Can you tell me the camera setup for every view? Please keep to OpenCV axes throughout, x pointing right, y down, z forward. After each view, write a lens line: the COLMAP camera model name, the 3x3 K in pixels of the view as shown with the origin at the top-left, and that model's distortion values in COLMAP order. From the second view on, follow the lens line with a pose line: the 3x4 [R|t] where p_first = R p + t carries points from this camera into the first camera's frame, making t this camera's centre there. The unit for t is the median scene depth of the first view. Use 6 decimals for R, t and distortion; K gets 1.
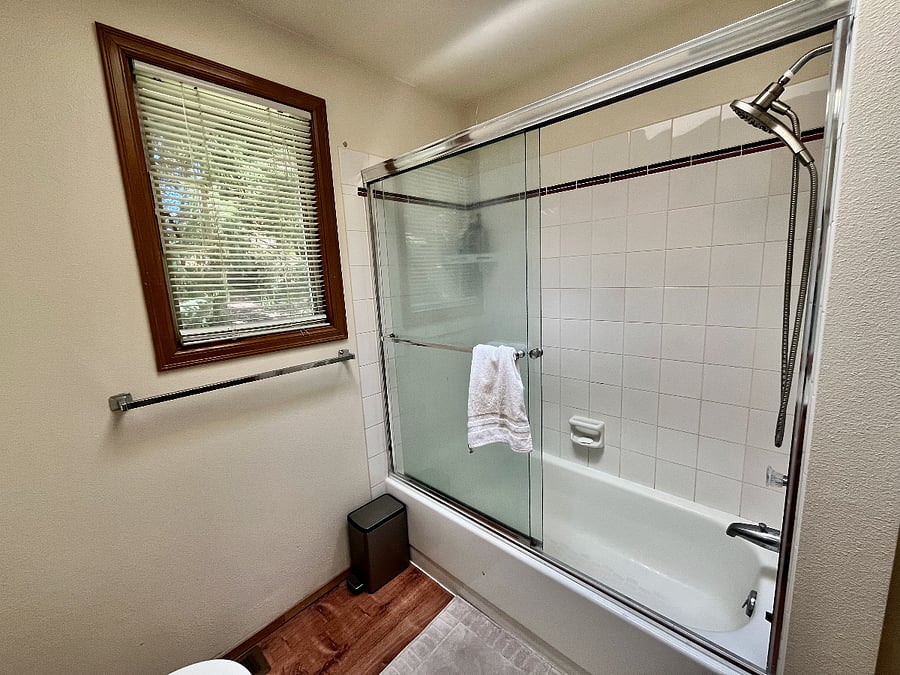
lens RADIAL K [[363.9, 0, 448.7], [0, 363.9, 334.4], [0, 0, 1]] dist [-0.004242, -0.000292]
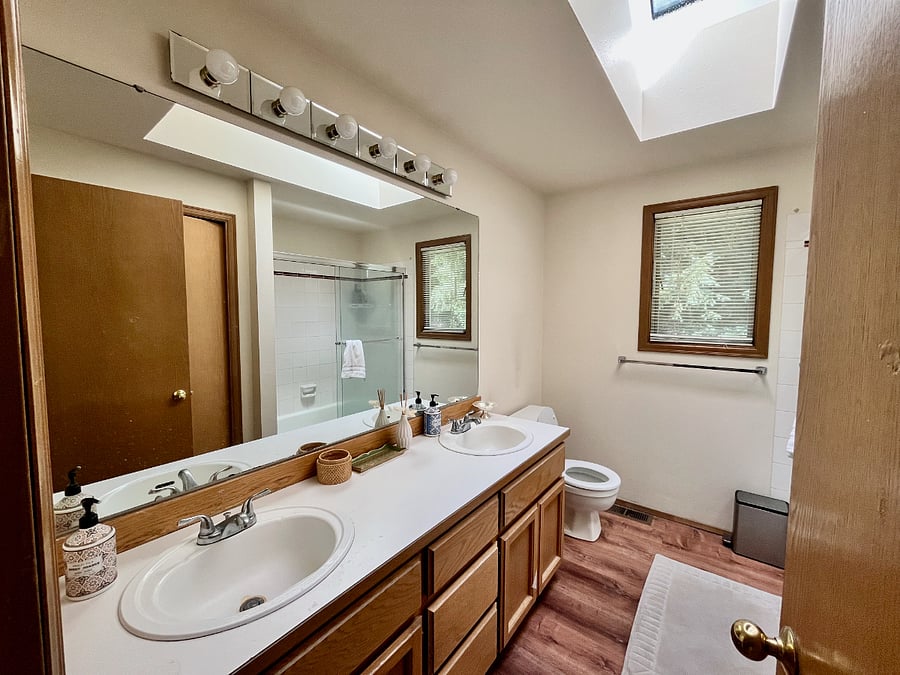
lens RADIAL K [[363.9, 0, 449.5], [0, 363.9, 335.7], [0, 0, 1]] dist [-0.004242, -0.000292]
pose [[0.092659, 0.112558, -0.989315, 0.923576], [-0.172009, 0.980461, 0.095441, 0.002162], [0.980728, 0.161328, 0.110210, -0.279516]]
